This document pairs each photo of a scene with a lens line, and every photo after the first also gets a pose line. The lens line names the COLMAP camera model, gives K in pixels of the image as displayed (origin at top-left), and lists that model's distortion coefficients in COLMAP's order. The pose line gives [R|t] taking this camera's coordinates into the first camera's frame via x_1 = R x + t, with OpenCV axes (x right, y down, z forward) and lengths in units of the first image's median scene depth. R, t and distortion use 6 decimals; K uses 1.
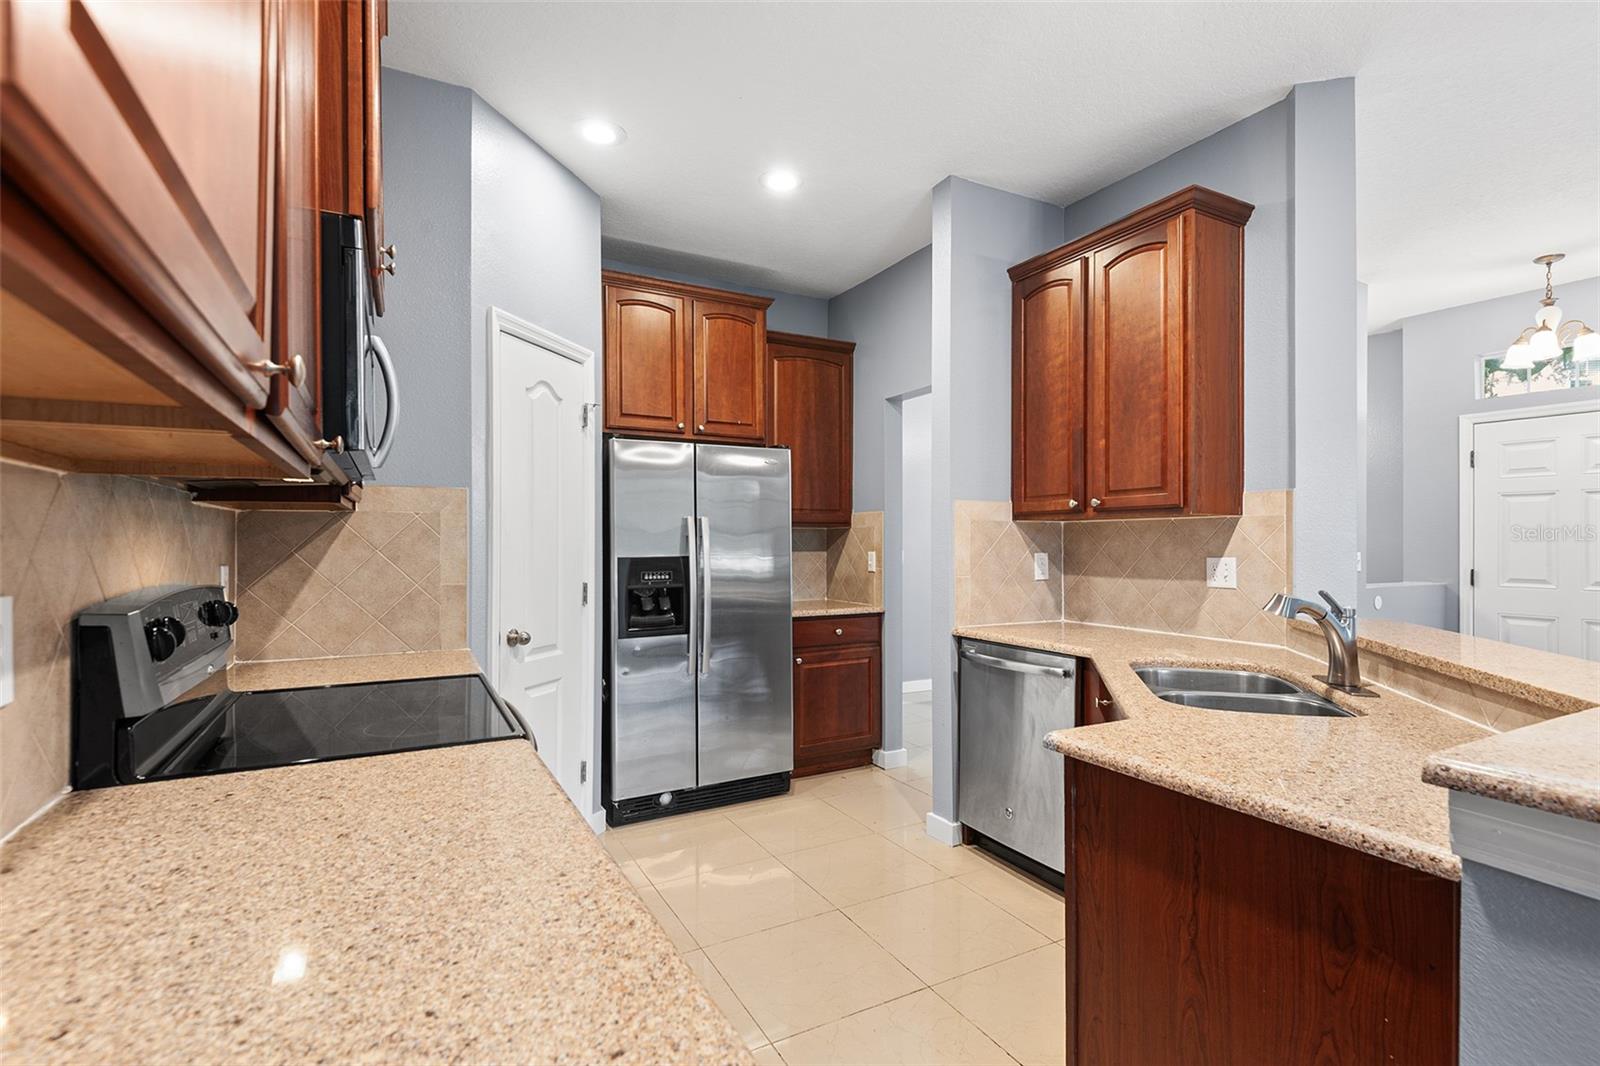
lens RADIAL K [[753.1, 0, 804.5], [0, 753.1, 530.2], [0, 0, 1]] dist [0.026659, -0.012811]
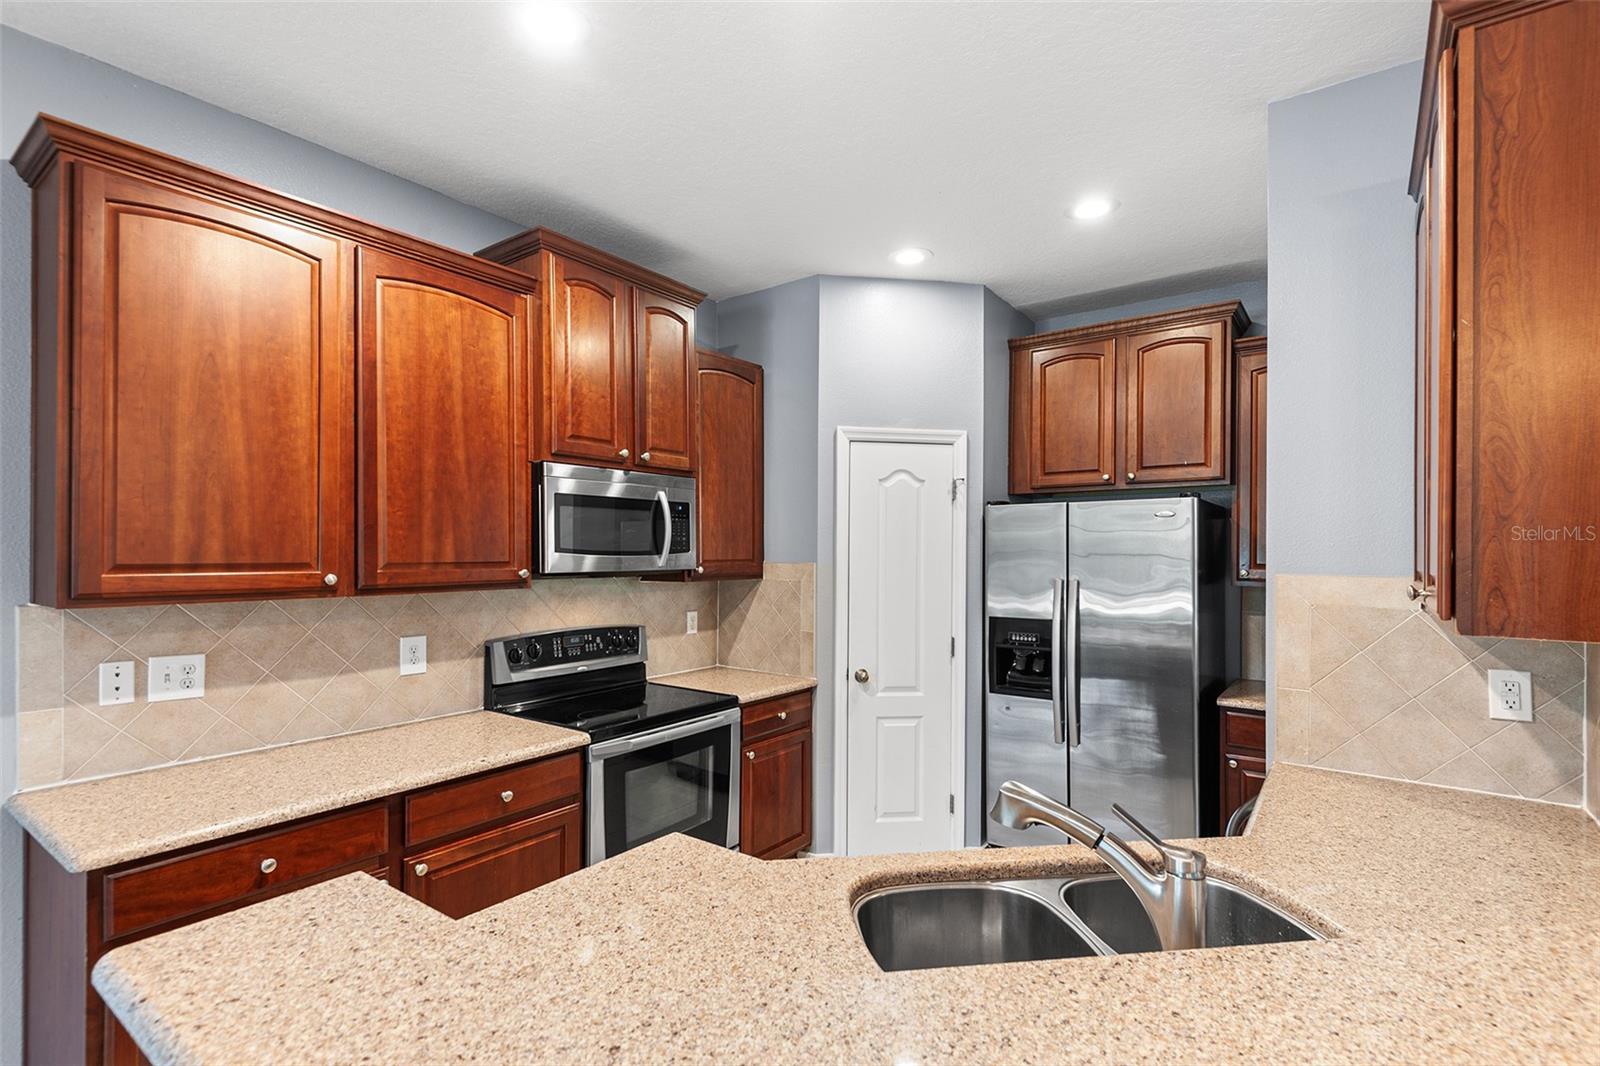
lens RADIAL K [[753.1, 0, 797.1], [0, 753.1, 539.2], [0, 0, 1]] dist [0.026659, -0.012811]
pose [[0.412830, -0.012002, -0.910729, 0.648745], [0.012445, 0.999894, -0.007536, -0.072111], [0.910723, -0.008223, 0.412936, 0.322023]]
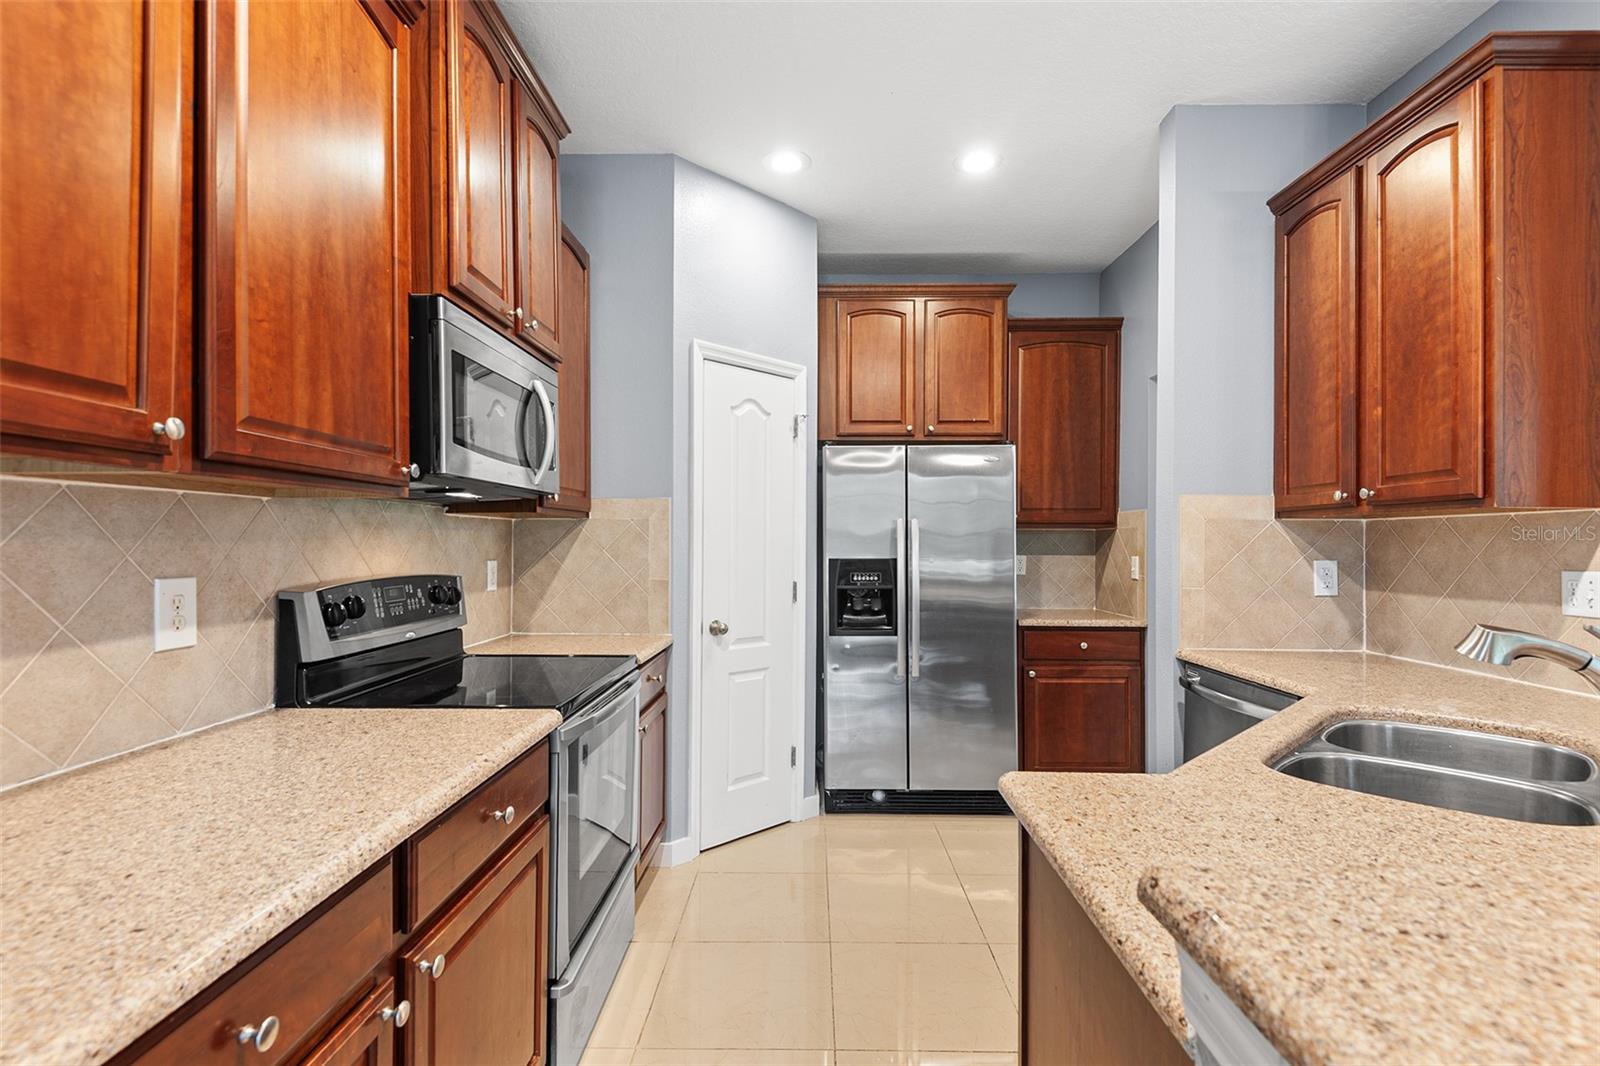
lens RADIAL K [[753.1, 0, 803.4], [0, 753.1, 531.7], [0, 0, 1]] dist [0.026659, -0.012811]
pose [[0.871097, -0.003217, -0.491101, 0.247537], [0.003824, 0.999993, 0.000231, -0.001480], [0.491096, -0.002079, 0.871103, 0.070088]]
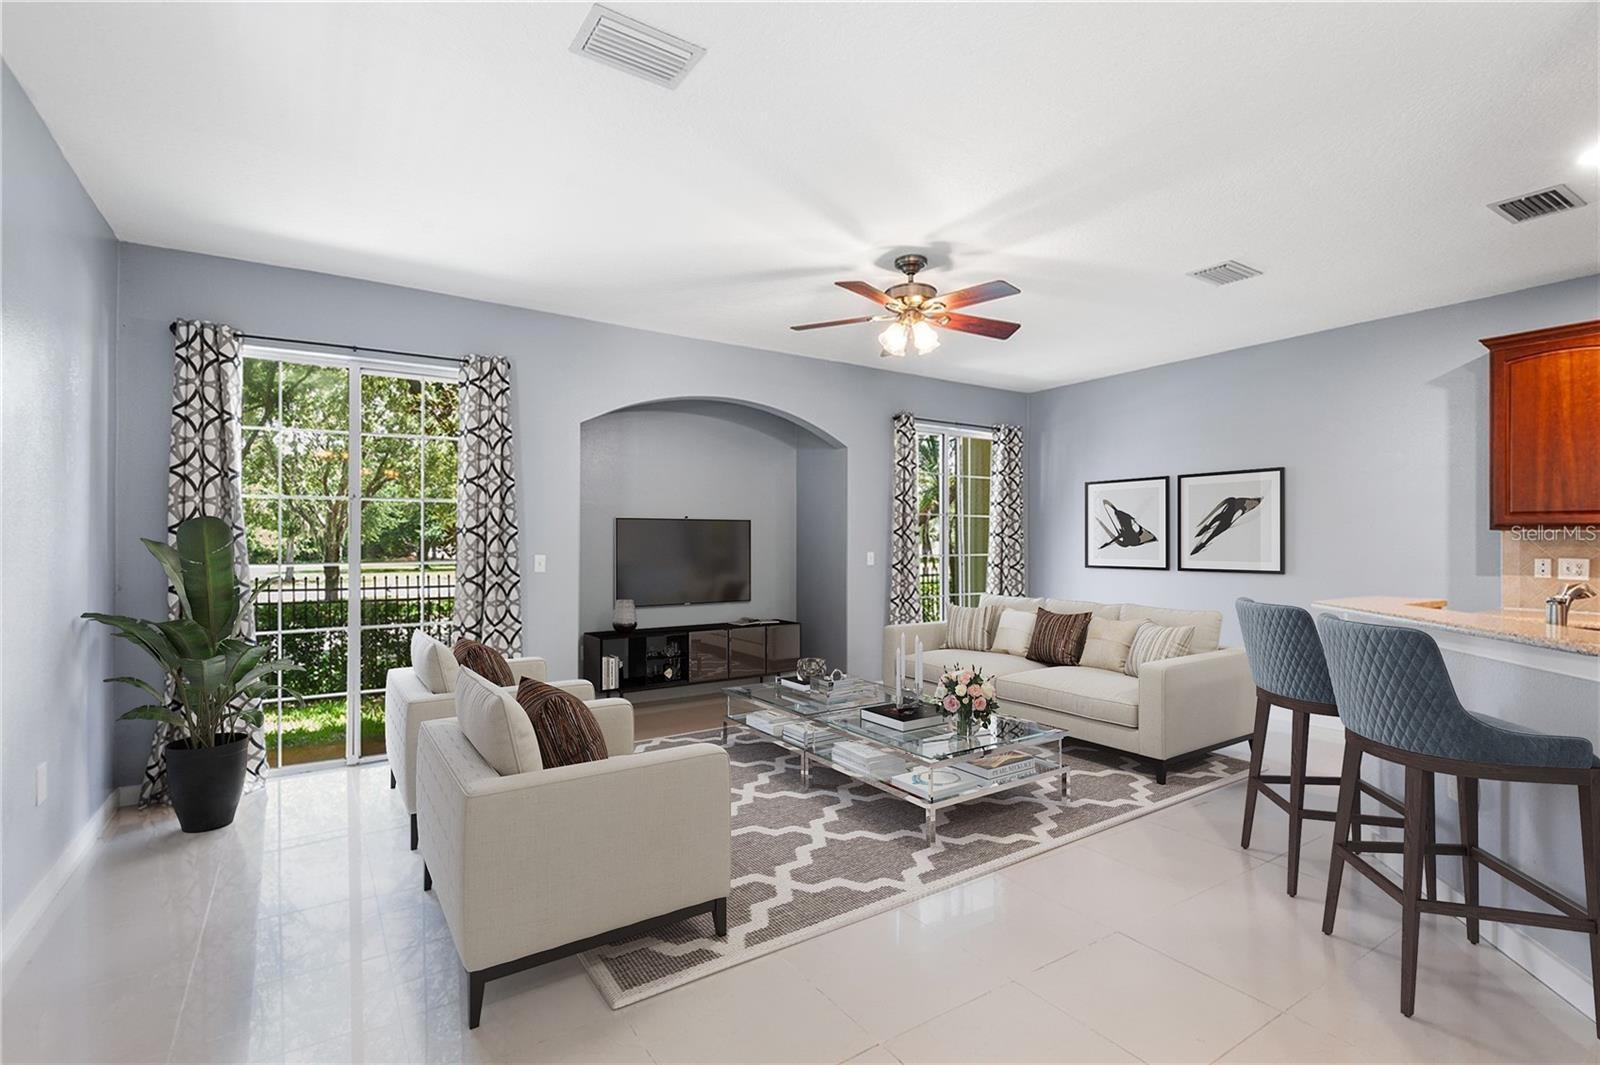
lens RADIAL K [[753.1, 0, 800.0], [0, 753.1, 537.5], [0, 0, 1]] dist [0.026659, -0.012811]
pose [[-0.996073, 0.001470, -0.088518, 1.286436], [0.002535, 0.999926, -0.011927, -0.007495], [0.088494, -0.012105, -0.996003, 1.310808]]
